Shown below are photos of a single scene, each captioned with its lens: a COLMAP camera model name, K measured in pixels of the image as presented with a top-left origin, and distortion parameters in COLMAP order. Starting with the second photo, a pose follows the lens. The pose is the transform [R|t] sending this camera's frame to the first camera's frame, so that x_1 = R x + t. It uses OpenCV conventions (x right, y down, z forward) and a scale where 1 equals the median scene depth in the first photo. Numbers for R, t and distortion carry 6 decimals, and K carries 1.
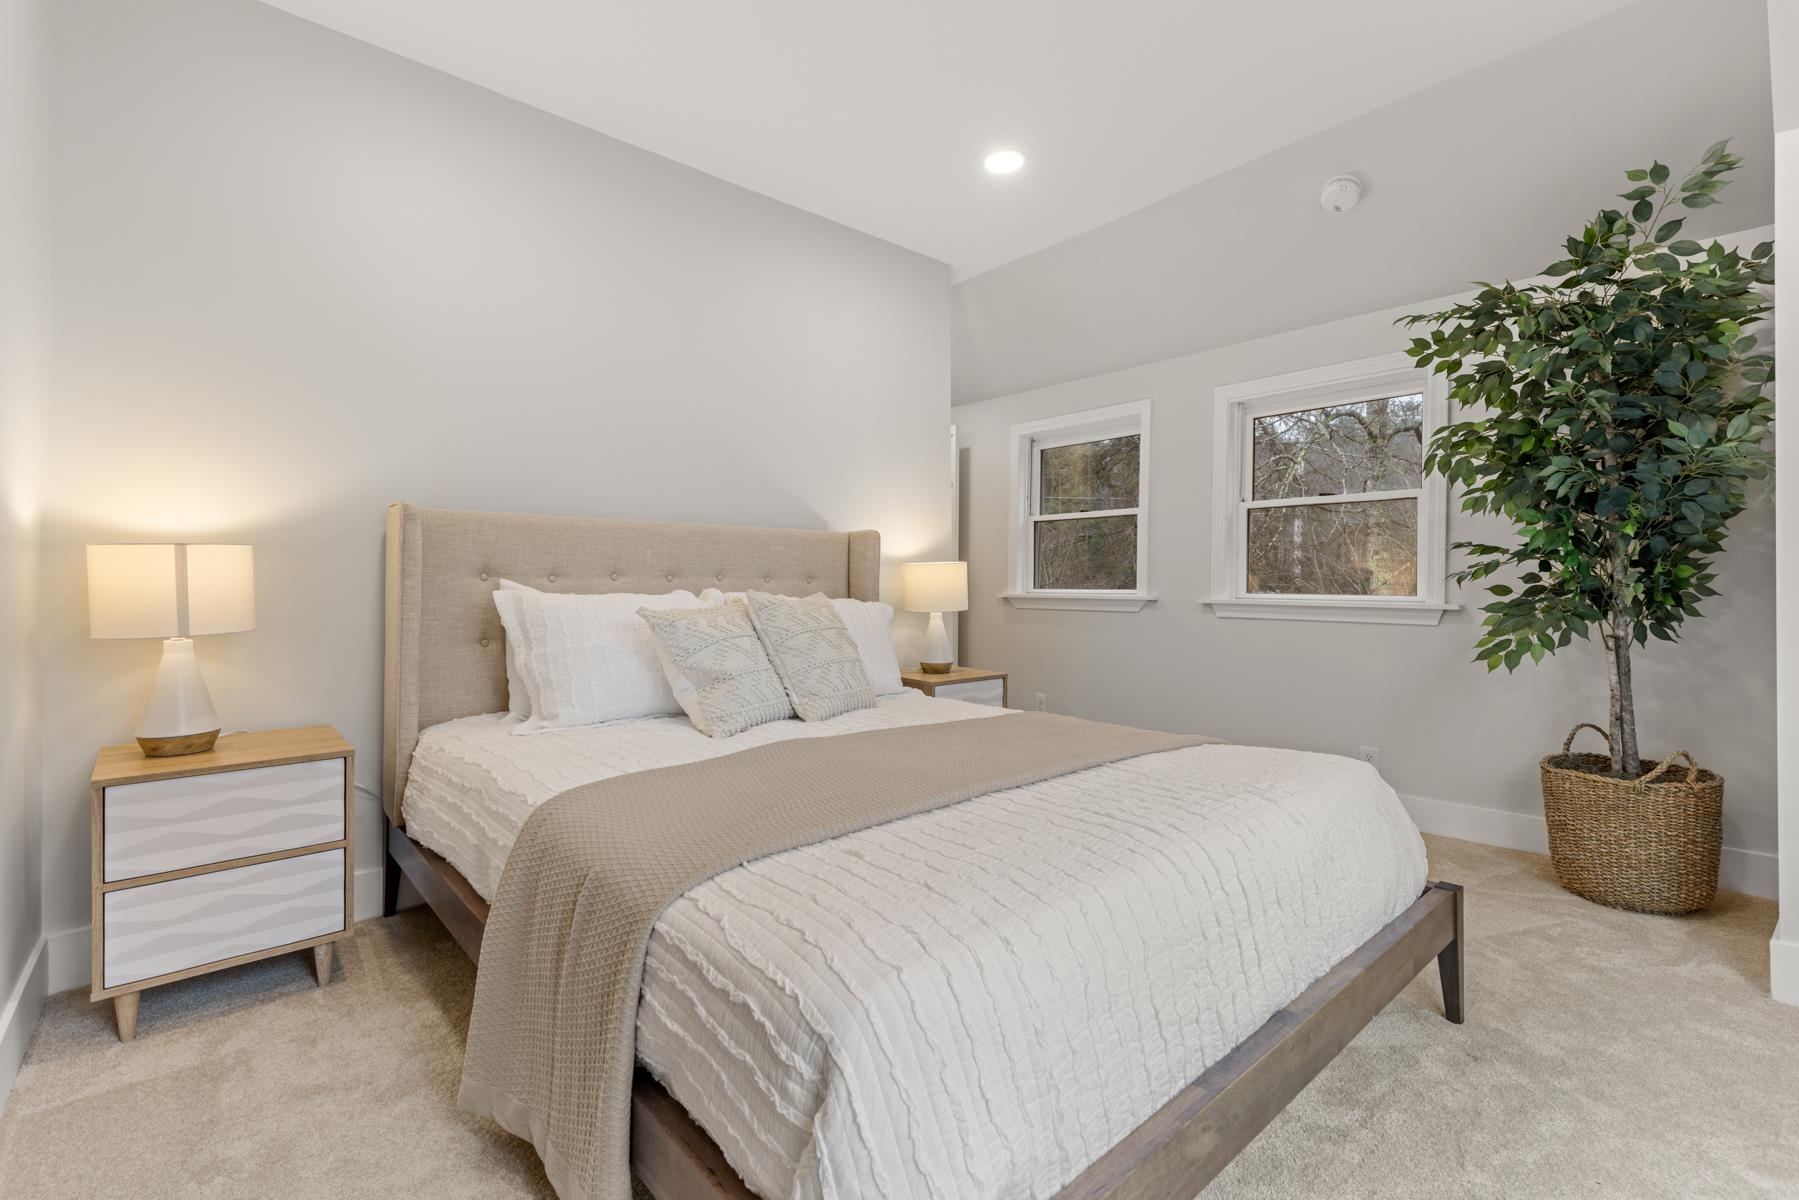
lens RADIAL K [[779.6, 0, 902.2], [0, 779.6, 589.3], [0, 0, 1]] dist [0.000676, 0.000141]
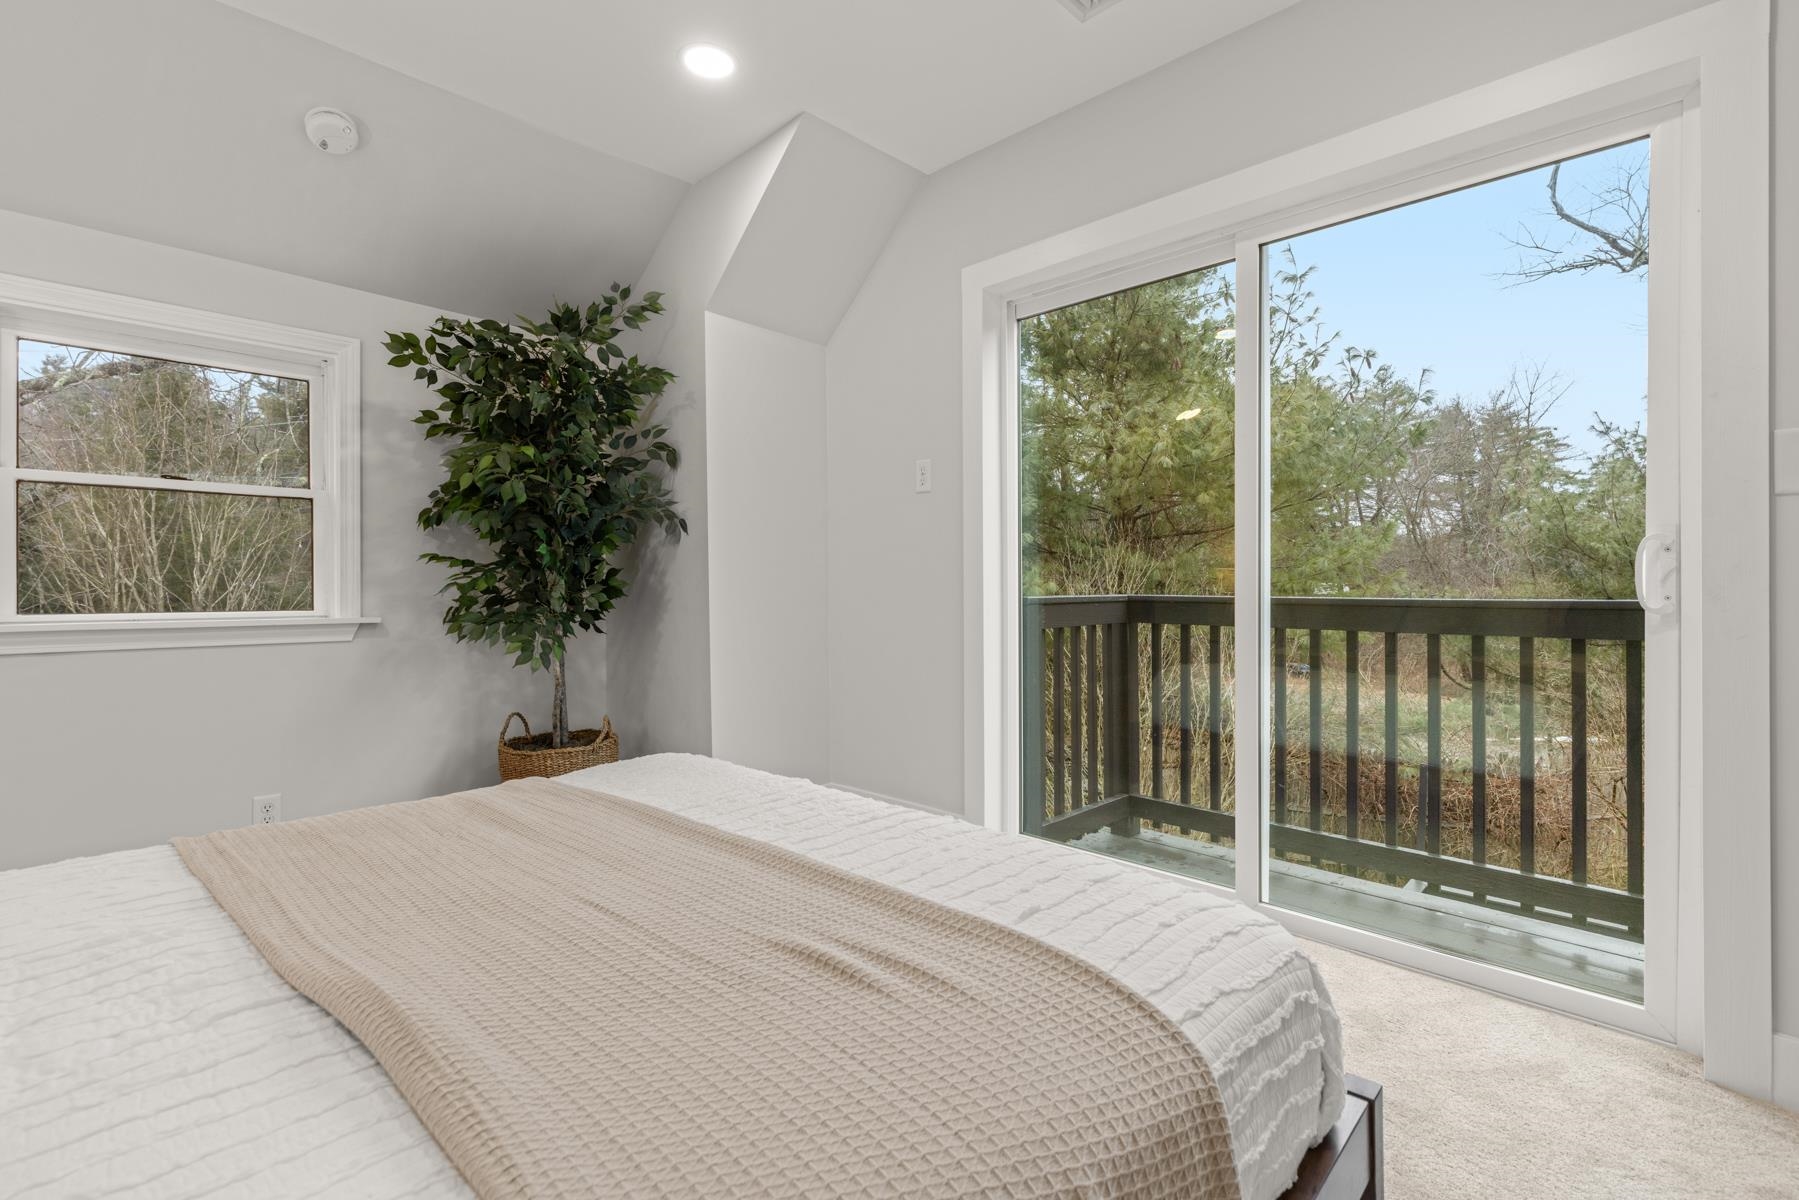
lens RADIAL K [[822.8, 0, 902.0], [0, 822.8, 595.2], [0, 0, 1]] dist [0.002976, 0.000201]
pose [[-0.089734, -0.010562, 0.995910, -0.422745], [0.015283, 0.999811, 0.011981, -0.011104], [-0.995848, 0.016296, -0.089556, 0.536149]]
